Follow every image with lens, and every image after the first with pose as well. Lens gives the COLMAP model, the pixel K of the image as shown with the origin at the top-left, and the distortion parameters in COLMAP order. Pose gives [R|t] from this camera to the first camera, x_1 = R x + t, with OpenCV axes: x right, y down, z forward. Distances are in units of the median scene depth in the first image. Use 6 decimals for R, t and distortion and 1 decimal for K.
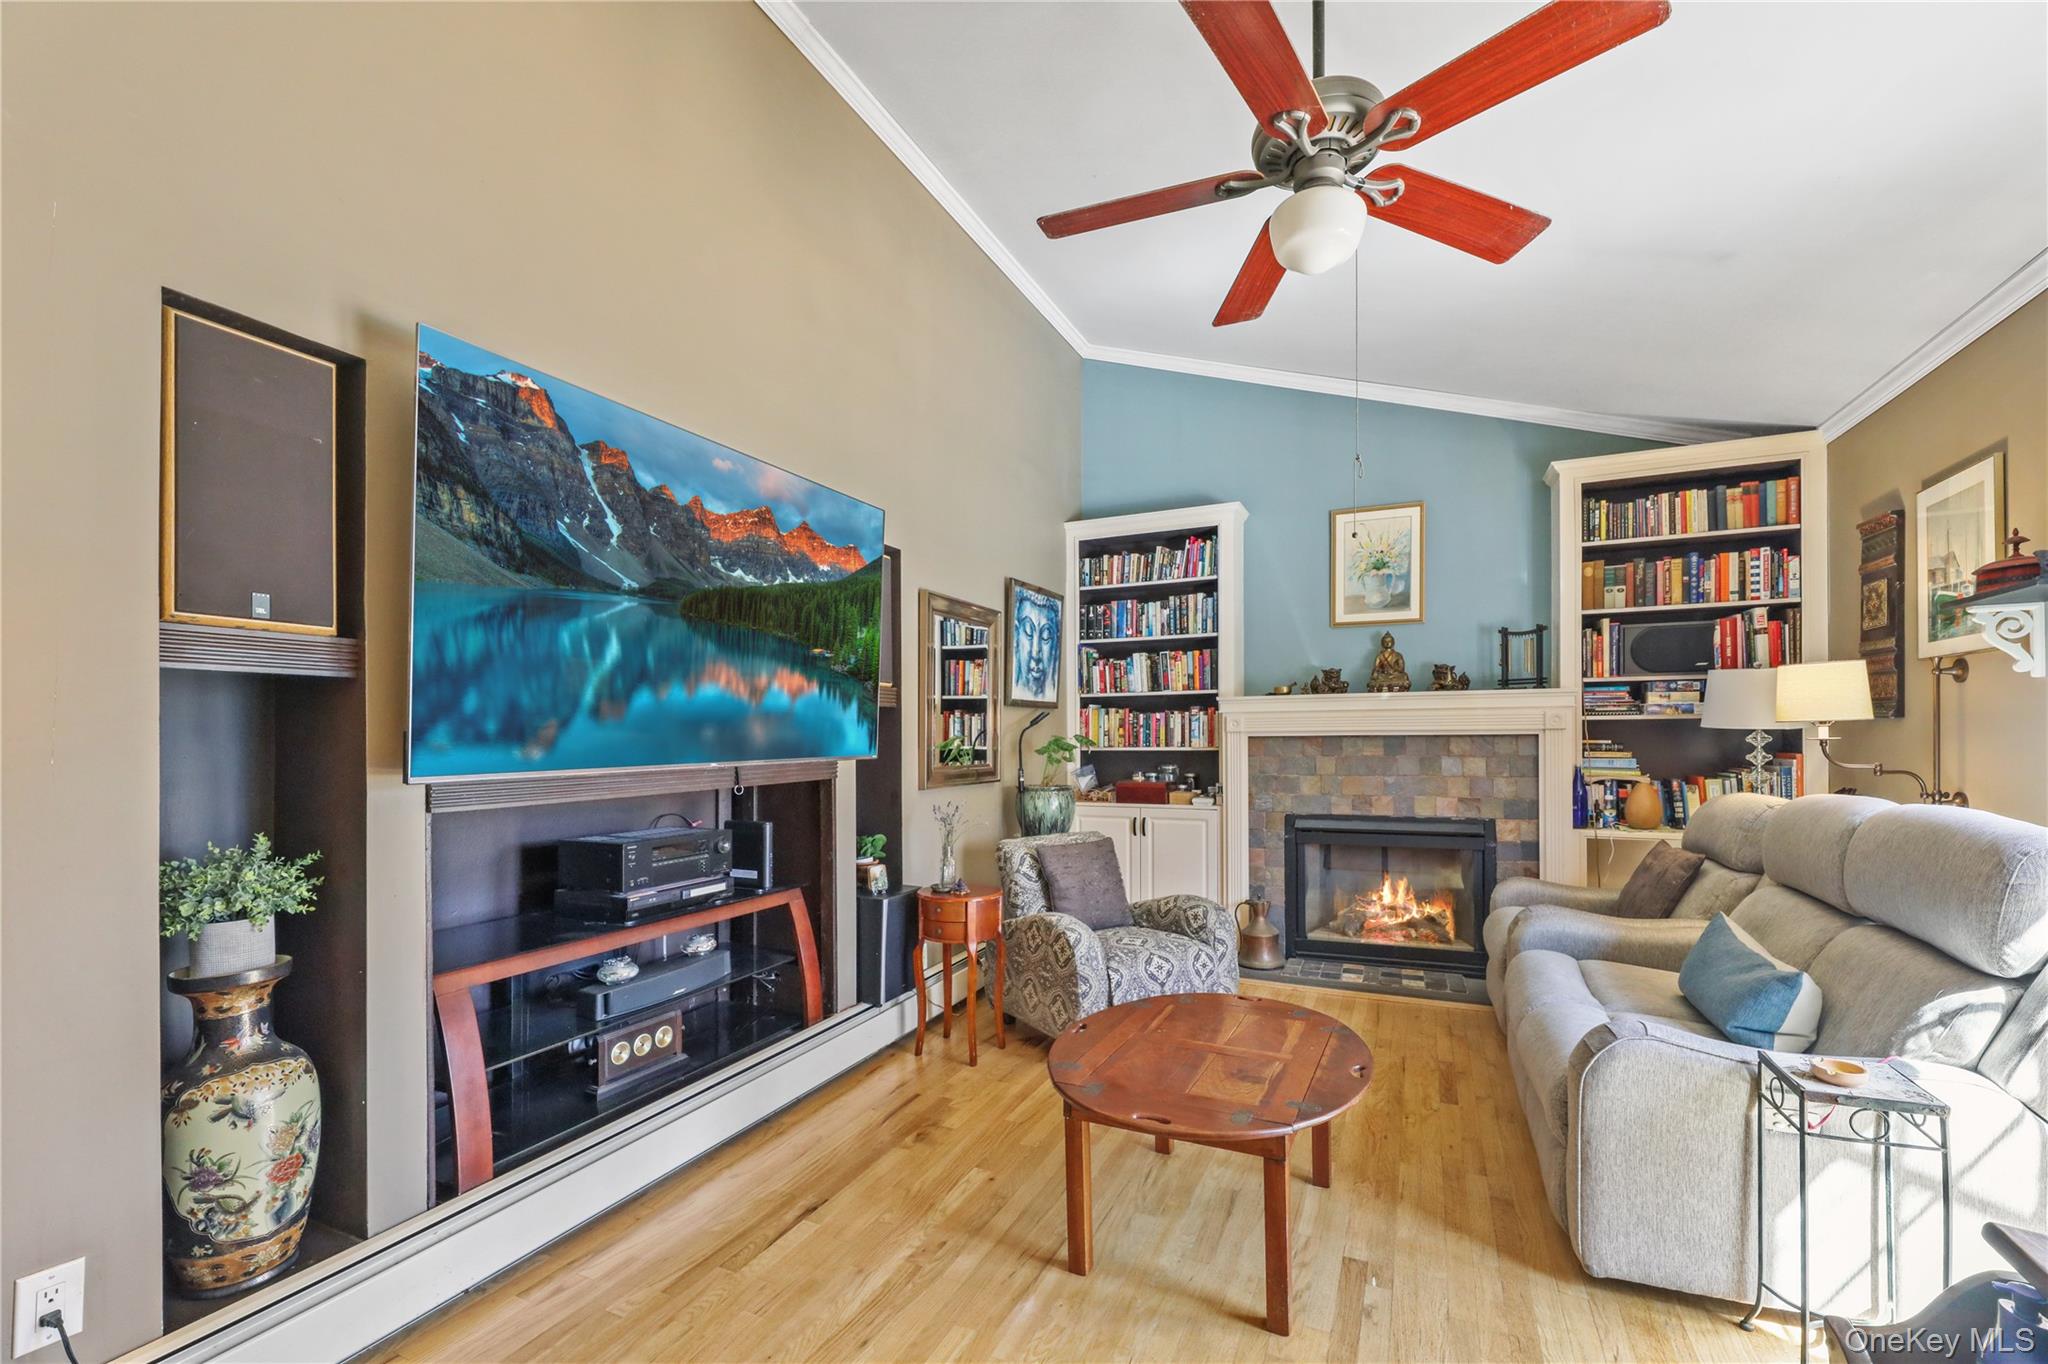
lens RADIAL K [[854.5, 0, 1015.8], [0, 854.5, 737.0], [0, 0, 1]] dist [-0.001328, -0.001284]
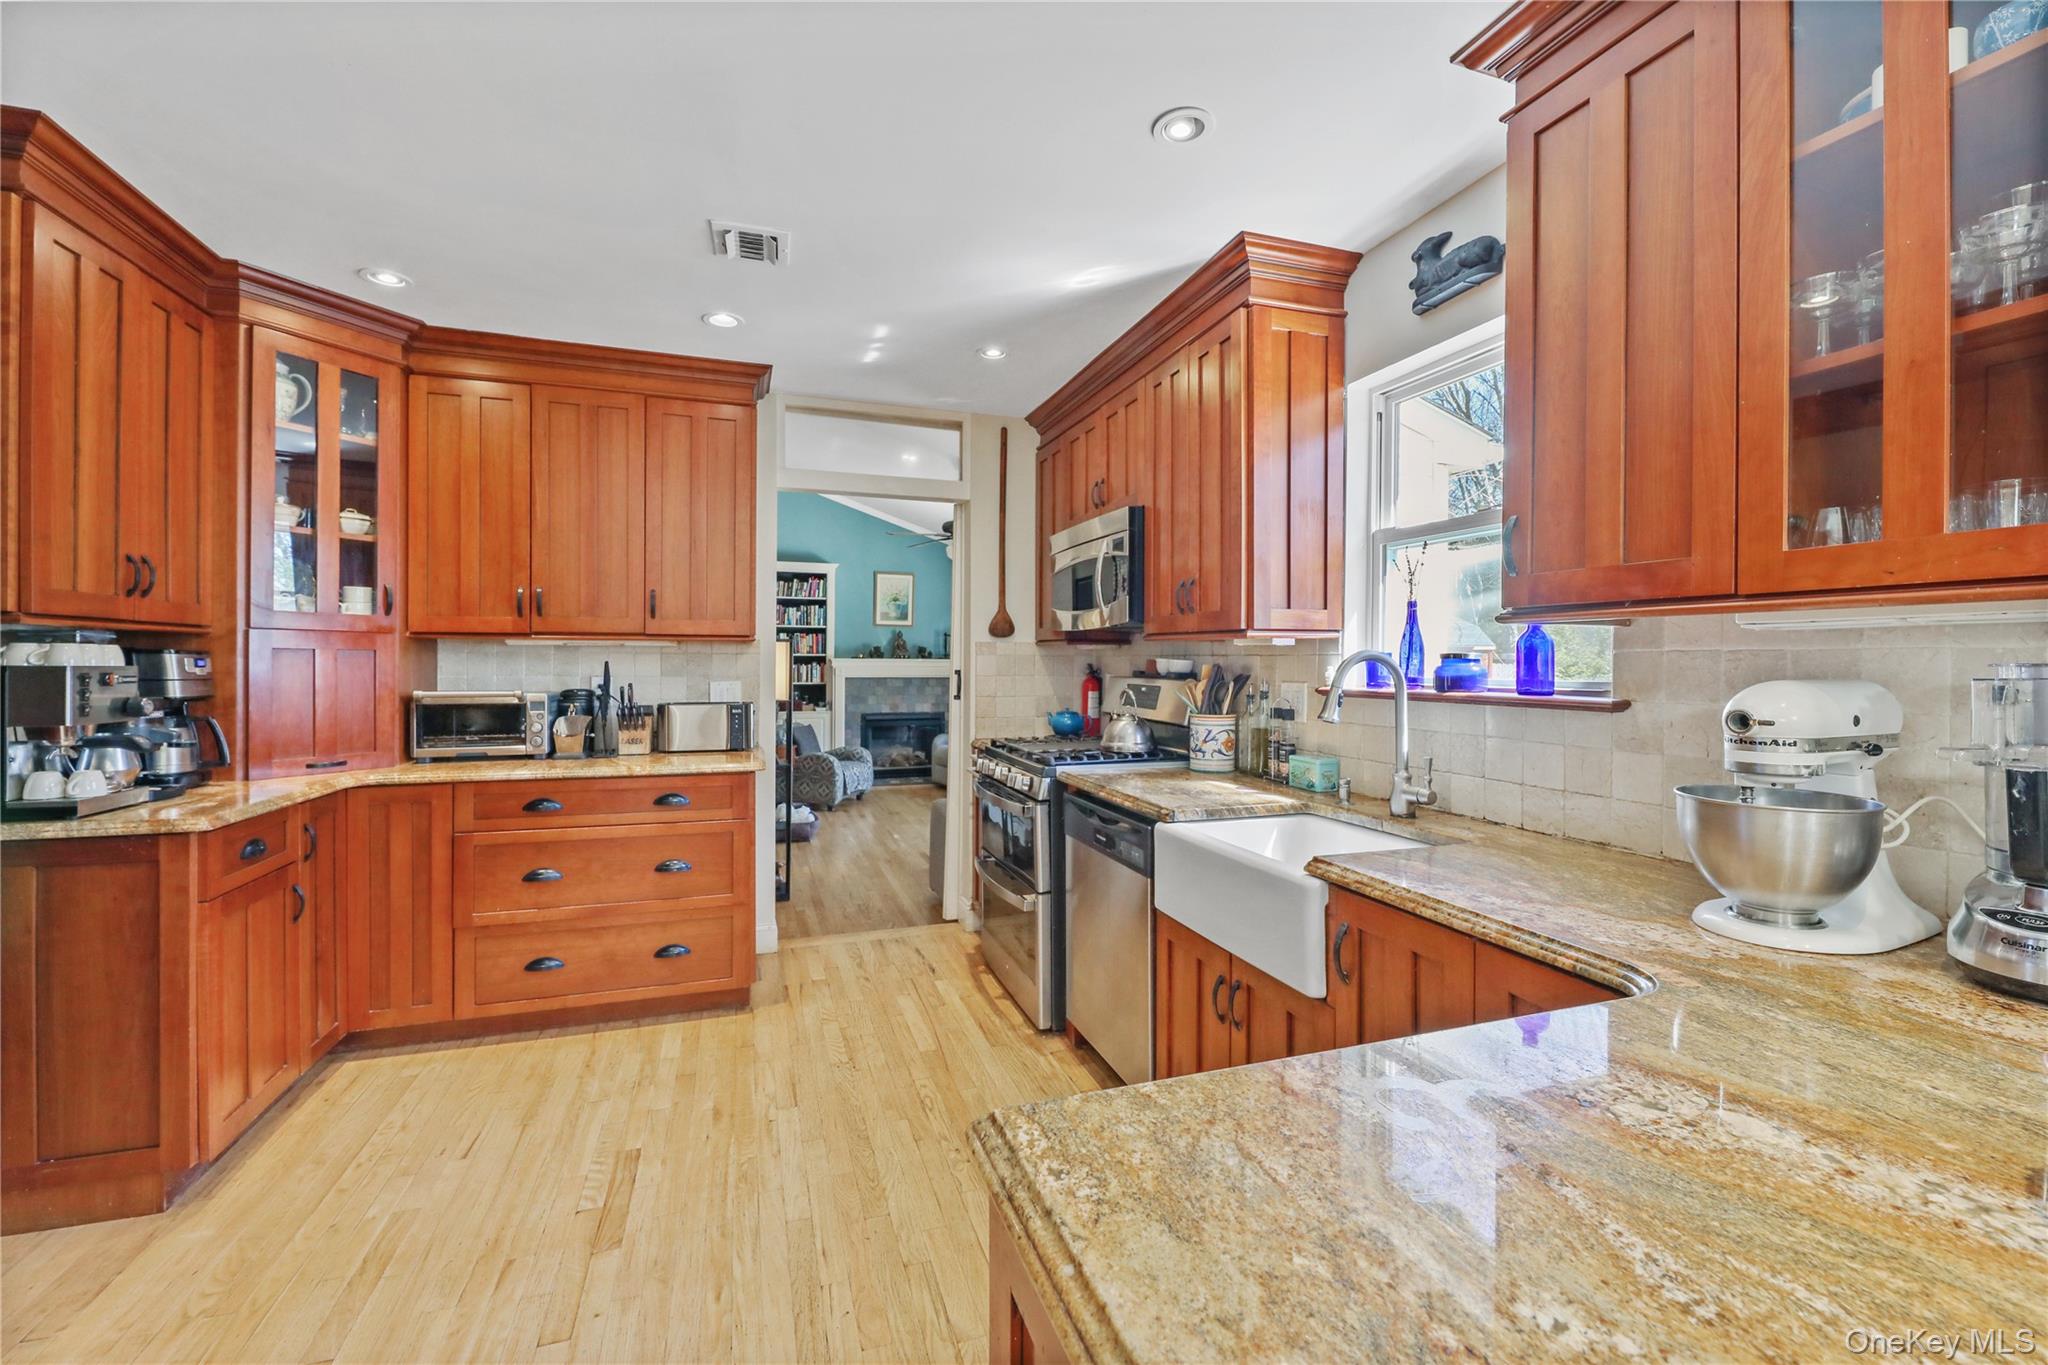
lens RADIAL K [[854.5, 0, 1017.2], [0, 854.5, 672.4], [0, 0, 1]] dist [-0.001328, -0.001284]
pose [[0.720251, 0.004366, 0.693700, -0.973909], [-0.007522, 0.999971, 0.001516, -0.021693], [-0.693673, -0.006310, 0.720263, -0.896986]]
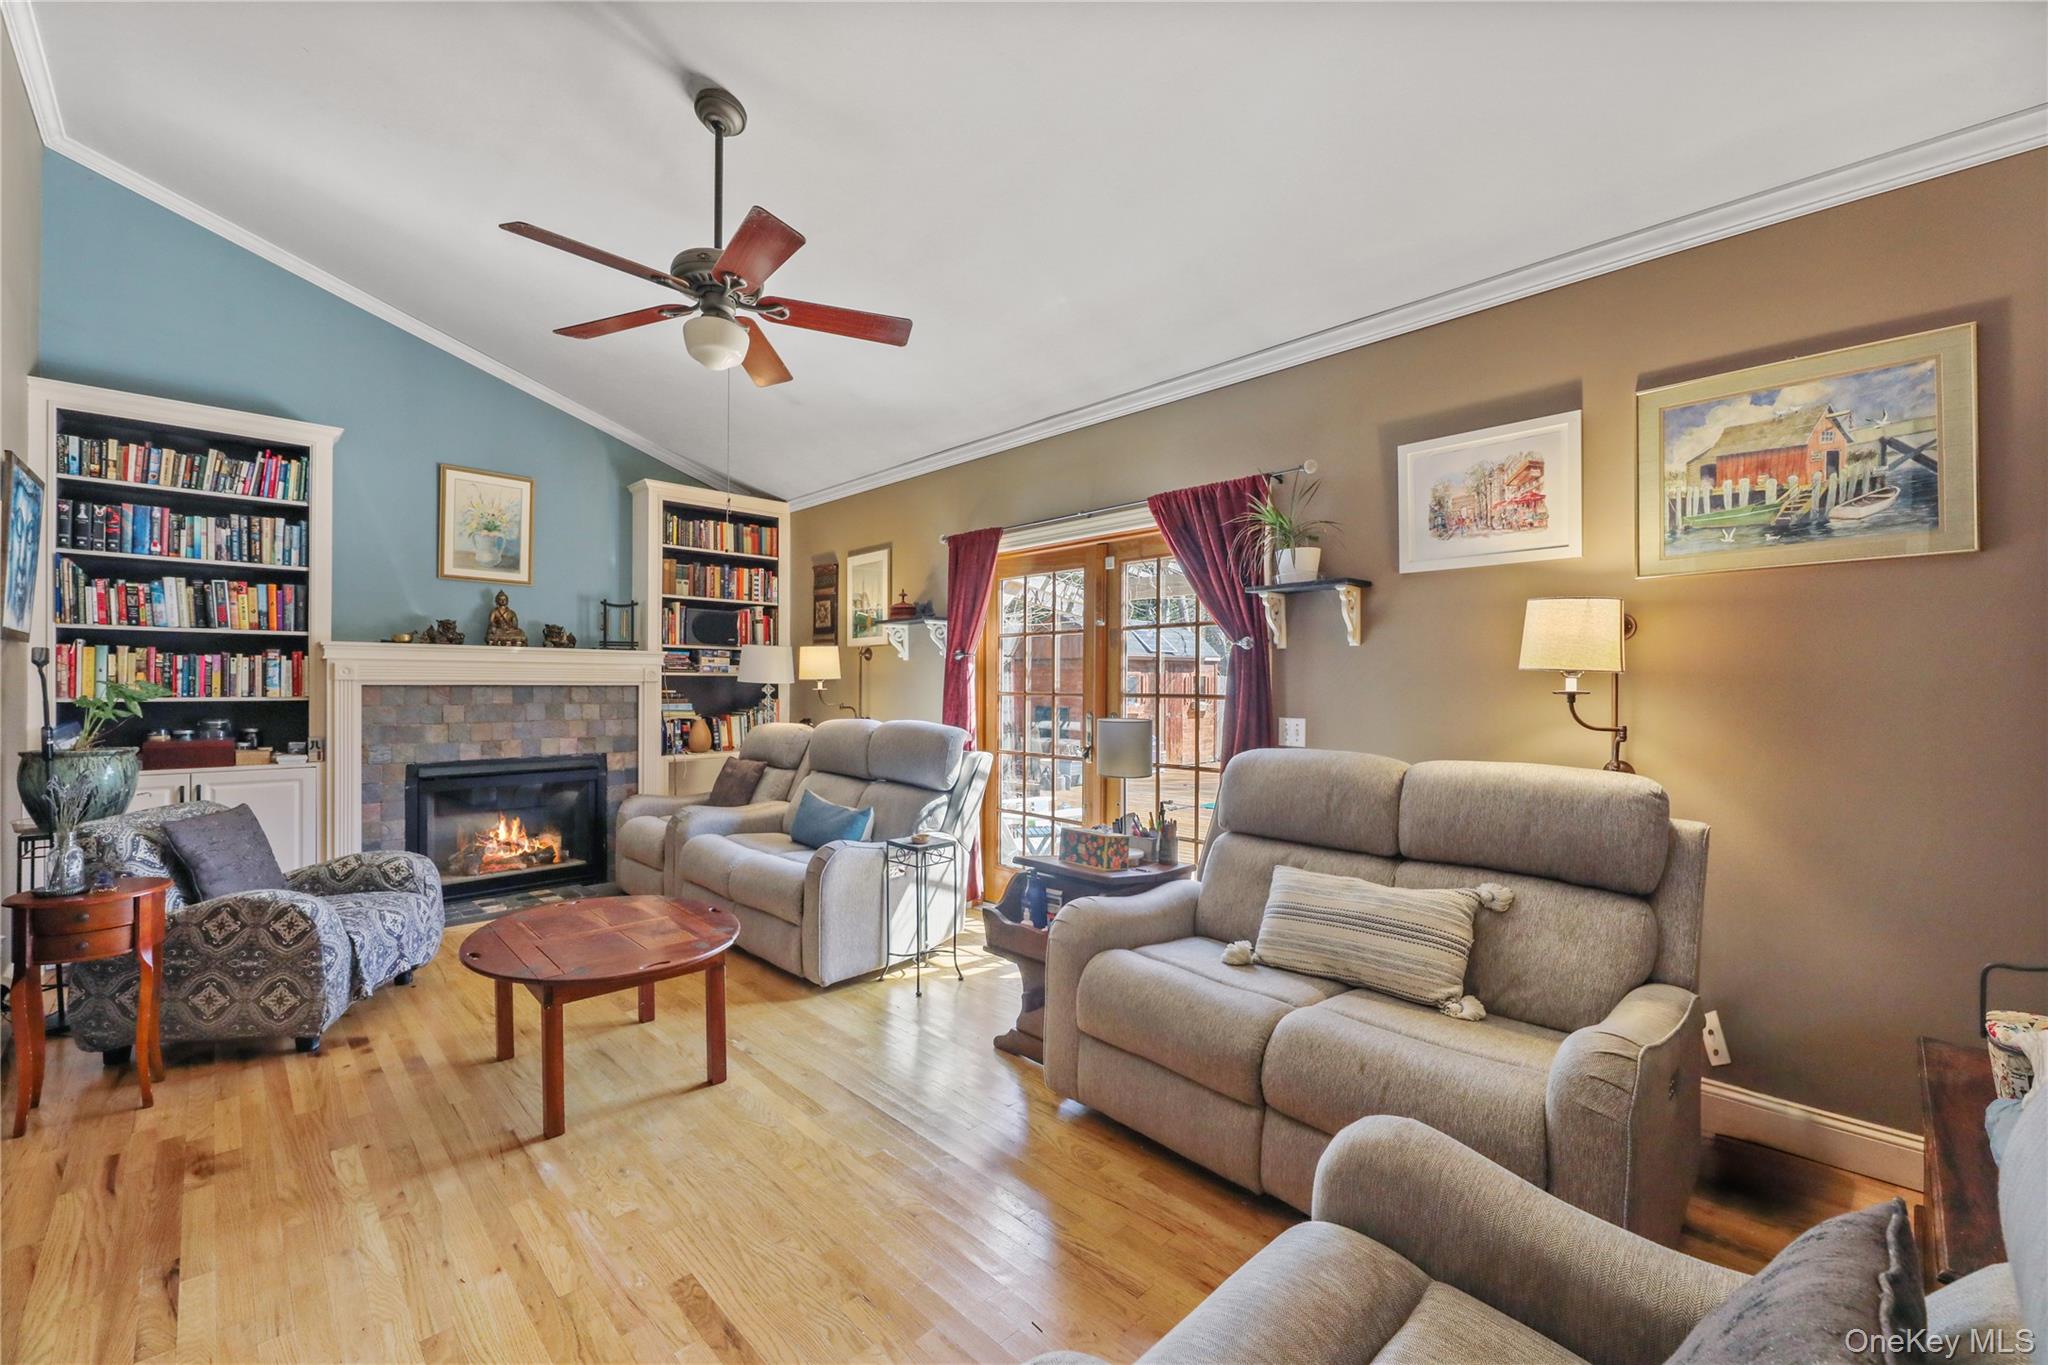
lens RADIAL K [[854.5, 0, 1033.2], [0, 854.5, 692.0], [0, 0, 1]] dist [-0.001328, -0.001284]
pose [[0.340062, 0.002919, 0.940398, -0.391366], [-0.004787, 0.999988, -0.001373, 0.005258], [-0.940391, -0.004035, 0.340072, -0.010275]]
